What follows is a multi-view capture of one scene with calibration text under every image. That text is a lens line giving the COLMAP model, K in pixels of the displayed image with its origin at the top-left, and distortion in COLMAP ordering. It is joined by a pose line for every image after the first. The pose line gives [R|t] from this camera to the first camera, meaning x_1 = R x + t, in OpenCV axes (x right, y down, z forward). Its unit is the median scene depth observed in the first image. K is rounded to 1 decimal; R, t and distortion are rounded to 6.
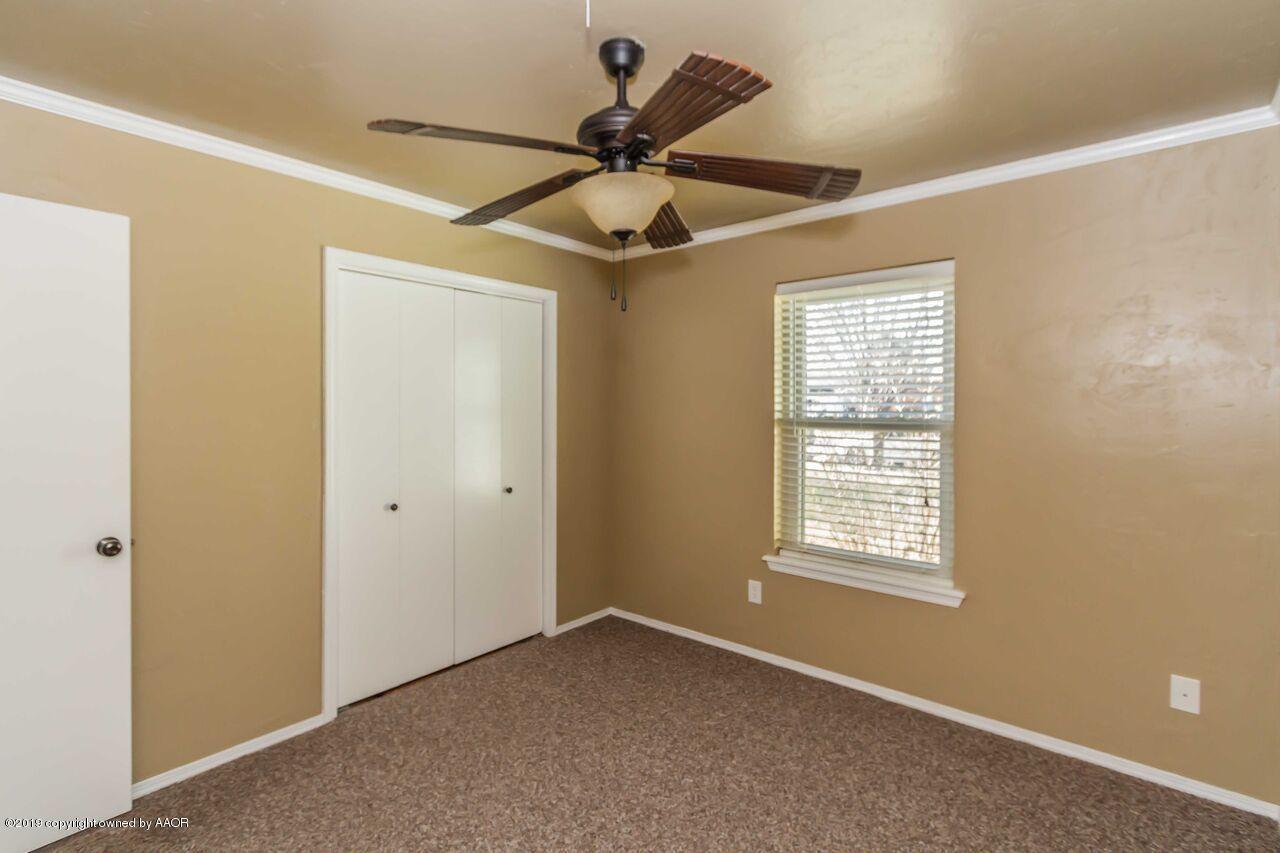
lens RADIAL K [[591.5, 0, 642.8], [0, 591.5, 409.7], [0, 0, 1]] dist [0.005157, -0.000504]
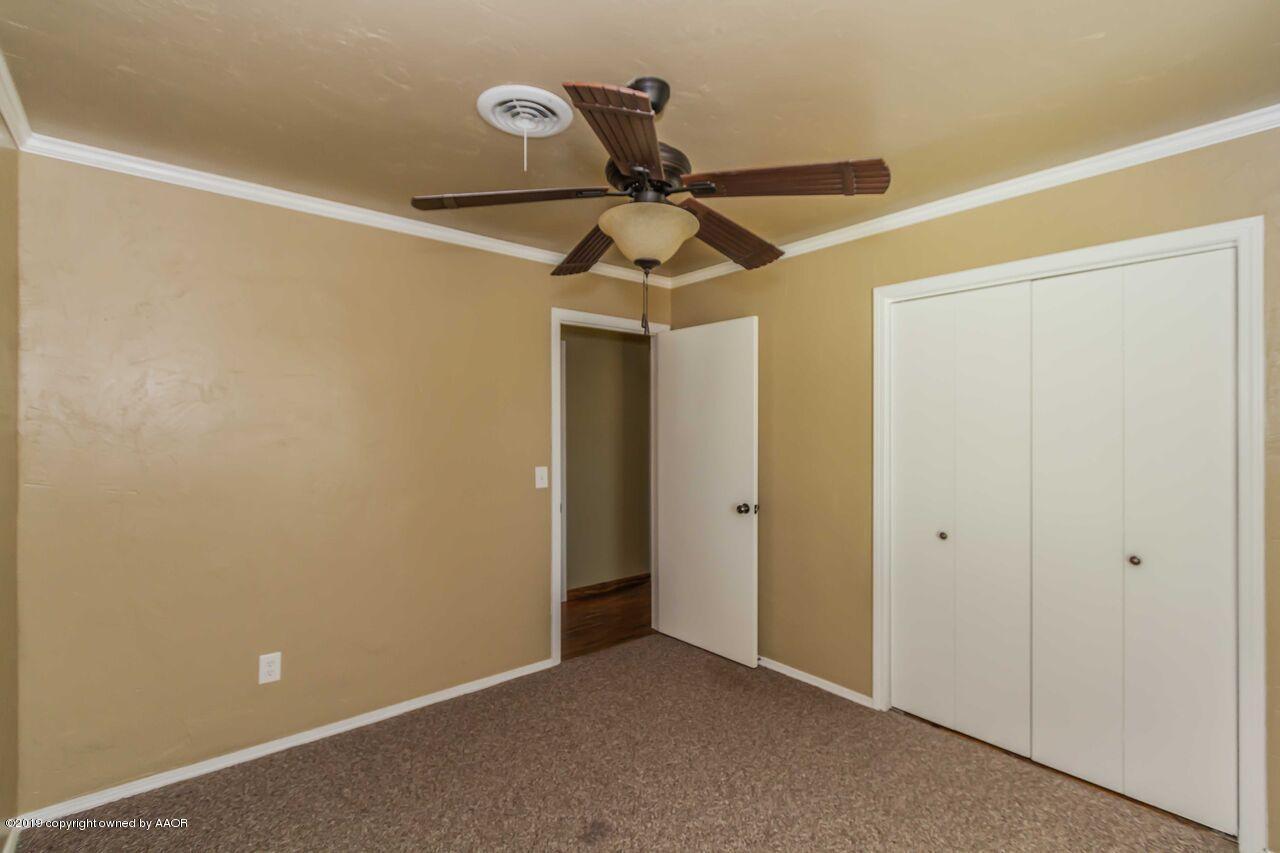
lens RADIAL K [[591.5, 0, 640.5], [0, 591.5, 427.8], [0, 0, 1]] dist [0.005157, -0.000504]
pose [[-0.171400, 0.005170, -0.985188, 0.643737], [-0.006921, 0.999955, 0.006451, -0.011890], [0.985177, 0.007924, -0.171357, 0.737761]]
